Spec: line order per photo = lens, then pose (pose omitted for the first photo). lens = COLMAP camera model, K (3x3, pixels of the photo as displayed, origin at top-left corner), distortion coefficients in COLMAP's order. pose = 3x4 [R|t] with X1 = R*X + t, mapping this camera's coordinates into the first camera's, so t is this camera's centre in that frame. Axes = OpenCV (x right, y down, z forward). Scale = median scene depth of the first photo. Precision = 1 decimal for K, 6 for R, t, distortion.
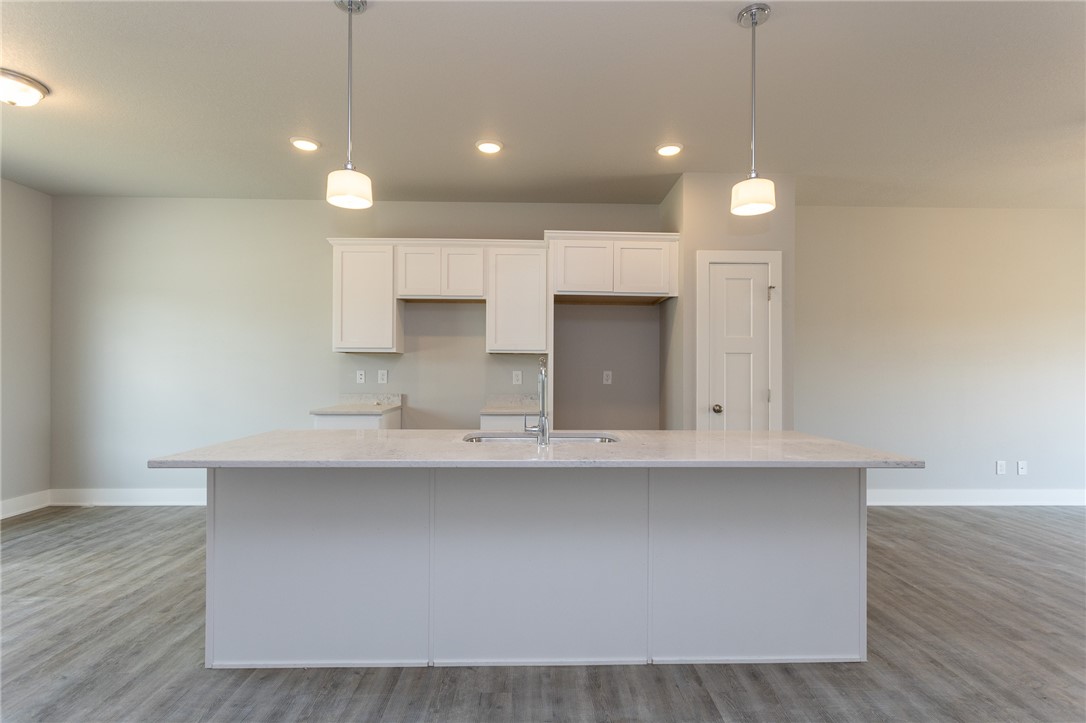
lens RADIAL K [[517.5, 0, 551.5], [0, 517.5, 376.3], [0, 0, 1]] dist [0.000079, -0.001745]
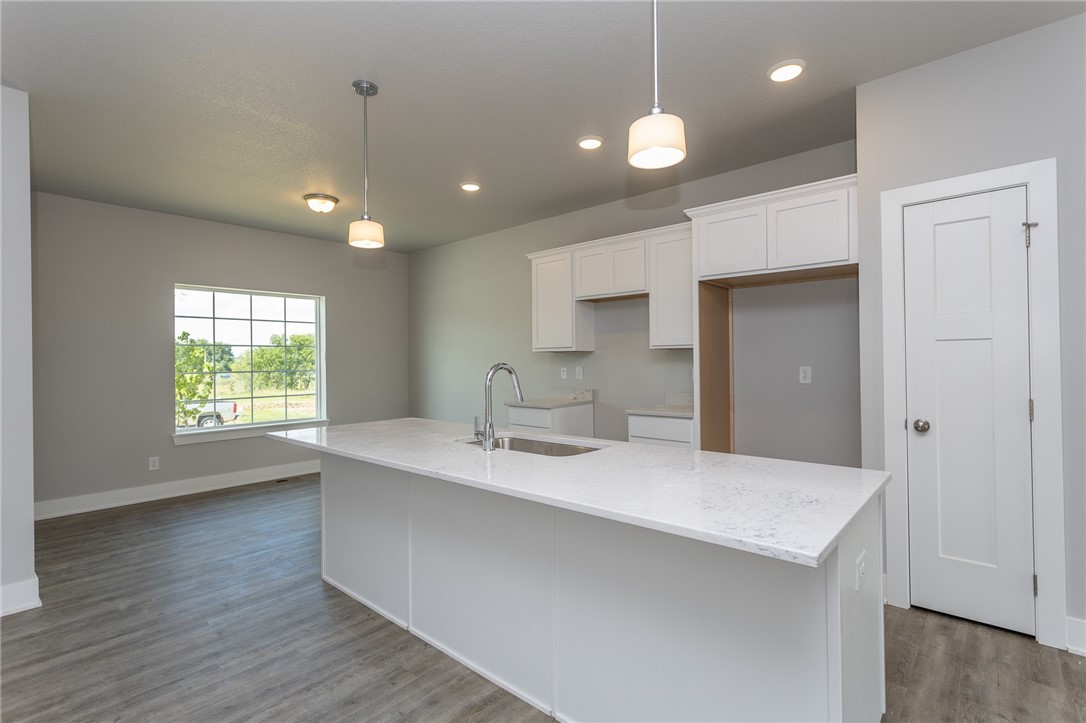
lens RADIAL K [[517.5, 0, 549.7], [0, 517.5, 357.3], [0, 0, 1]] dist [0.000079, -0.001745]
pose [[0.724355, -0.017503, -0.689205, 0.421734], [0.007405, 0.999818, -0.017608, -0.015243], [0.689387, 0.007651, 0.724353, 0.196610]]
